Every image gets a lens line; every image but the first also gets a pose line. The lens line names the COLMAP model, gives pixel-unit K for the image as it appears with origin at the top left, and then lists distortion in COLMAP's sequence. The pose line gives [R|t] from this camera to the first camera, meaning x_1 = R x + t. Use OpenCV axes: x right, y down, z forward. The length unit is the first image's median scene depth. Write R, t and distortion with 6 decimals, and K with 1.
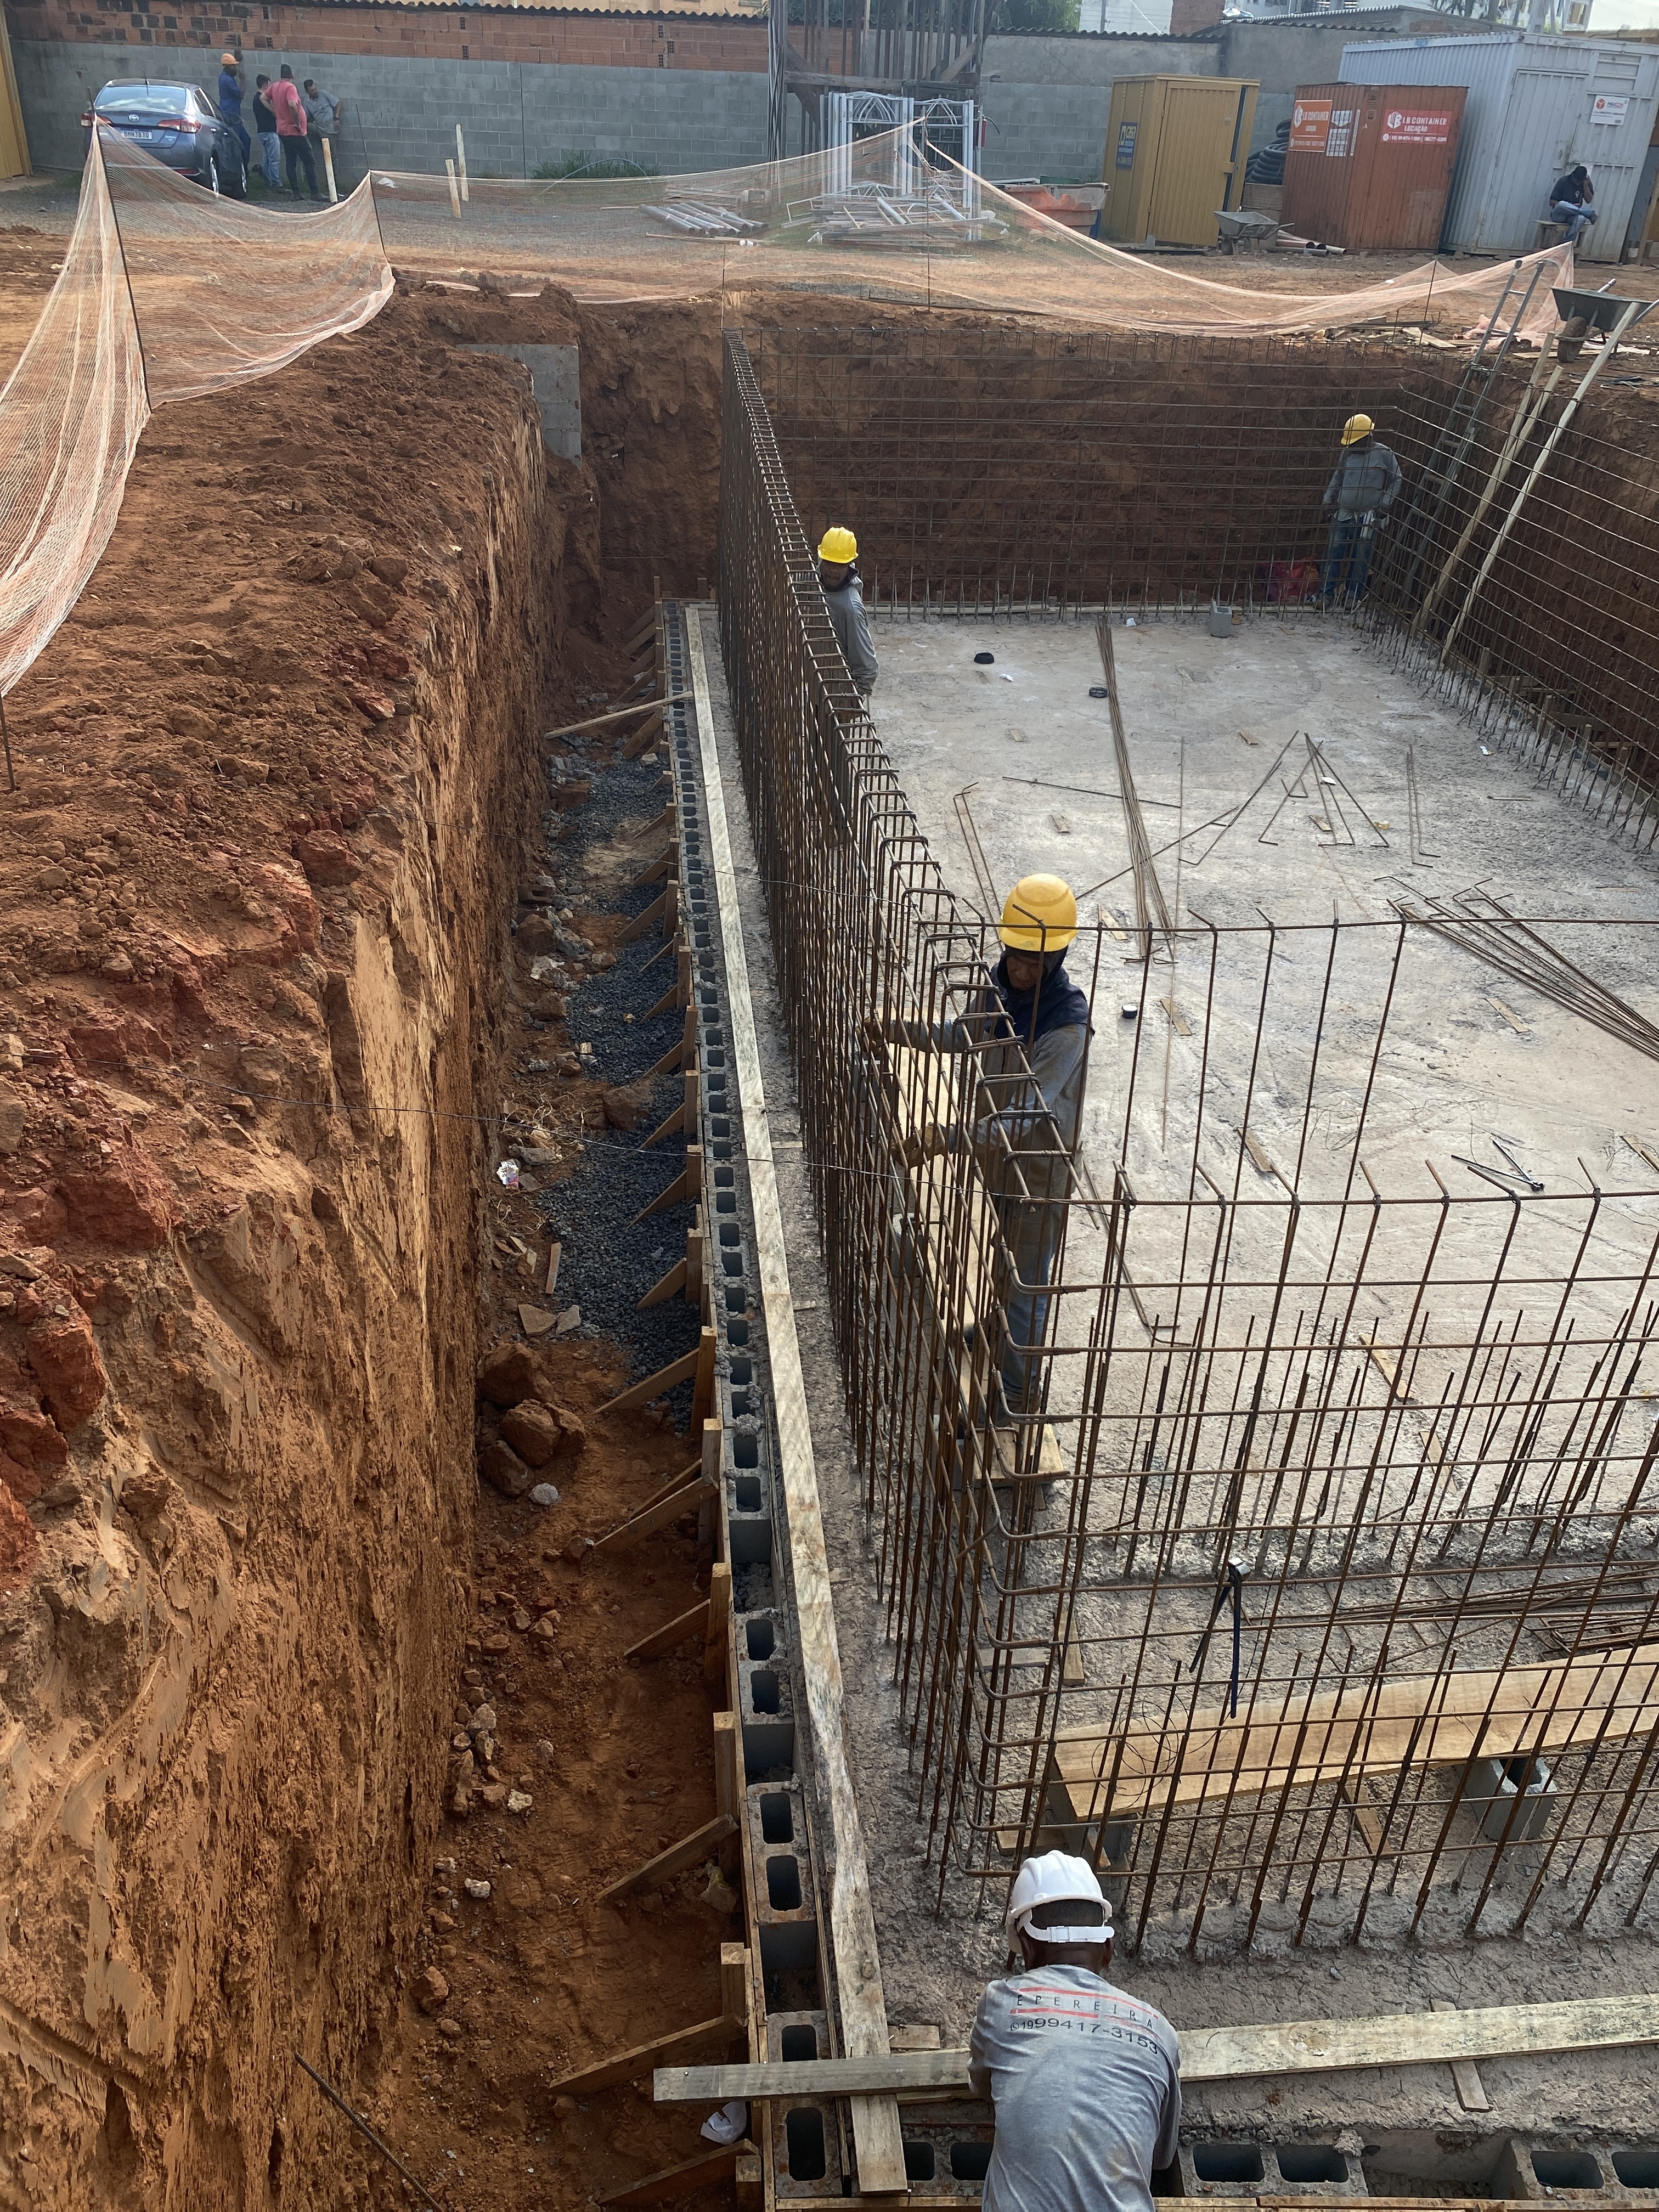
lens RADIAL K [[1661.2, 0, 827.6], [0, 1661.2, 1066.5], [0, 0, 1]] dist [0.024571, -0.023515]
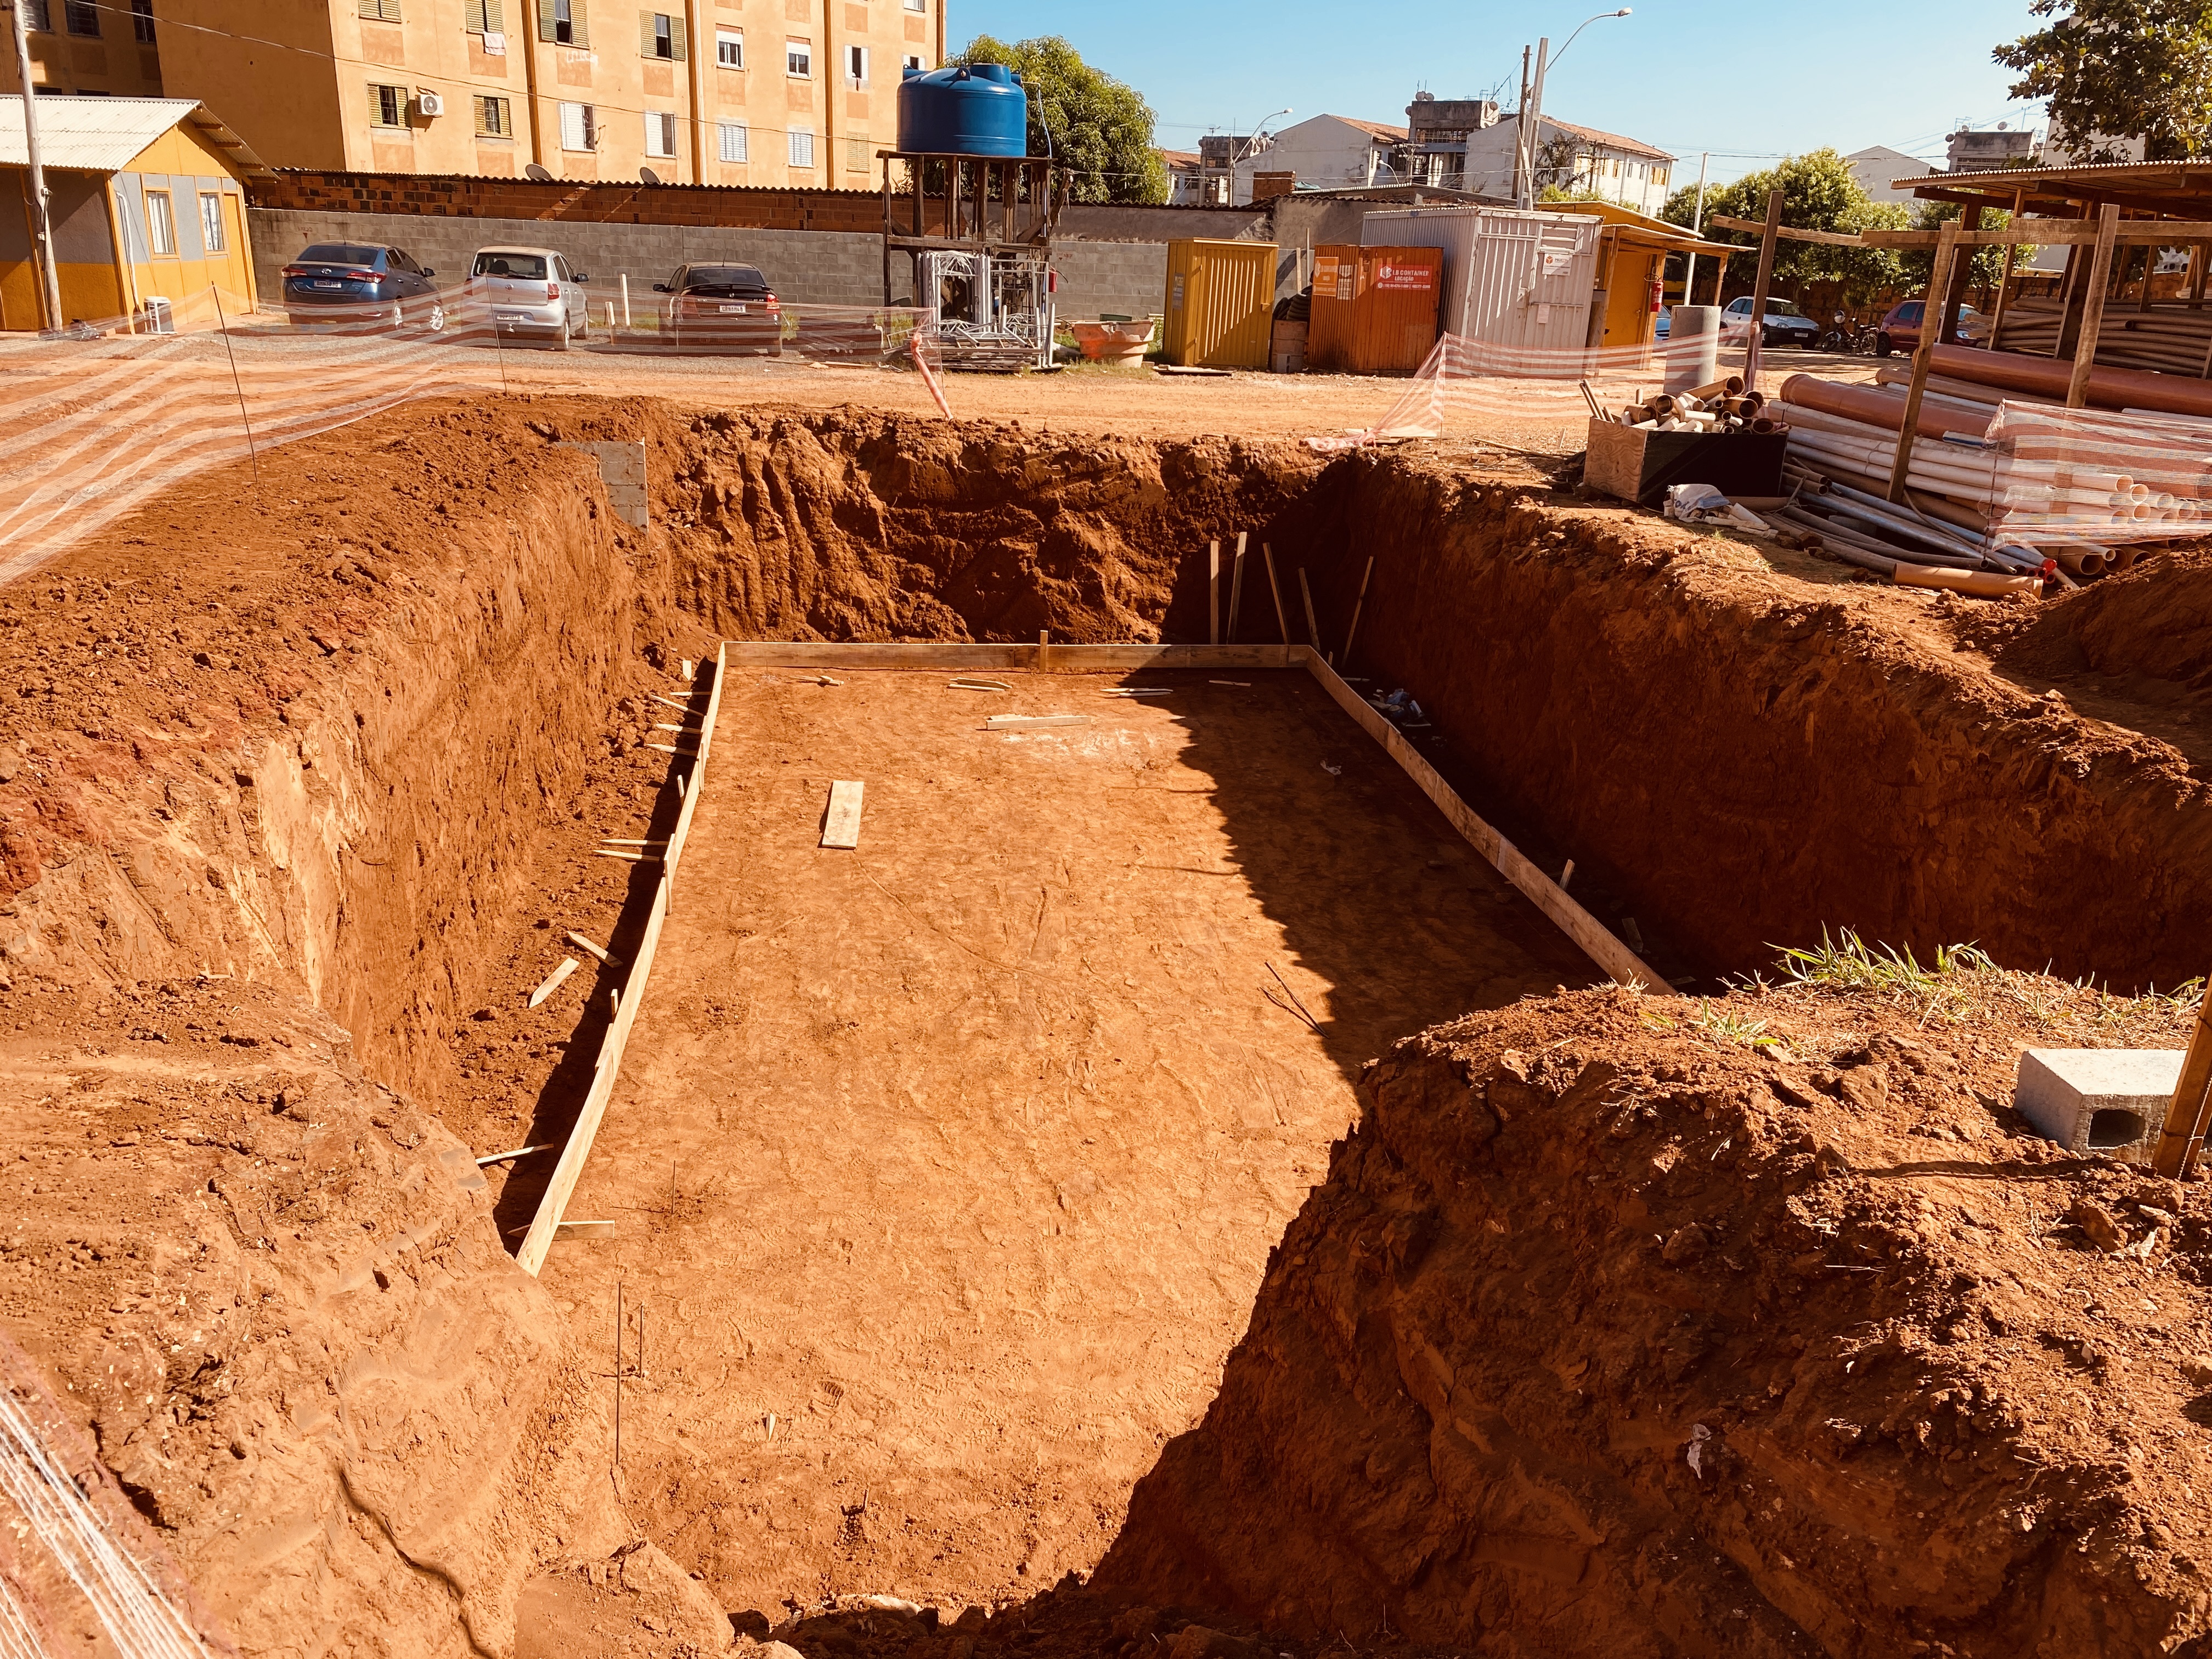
lens RADIAL K [[1691.0, 0, 1107.2], [0, 1691.0, 831.1], [0, 0, 1]] dist [0.028646, -0.022815]
pose [[0.999718, -0.008364, 0.022235, 0.102949], [0.012381, 0.982244, -0.187198, 0.064964], [-0.020274, 0.187420, 0.982071, -0.137993]]
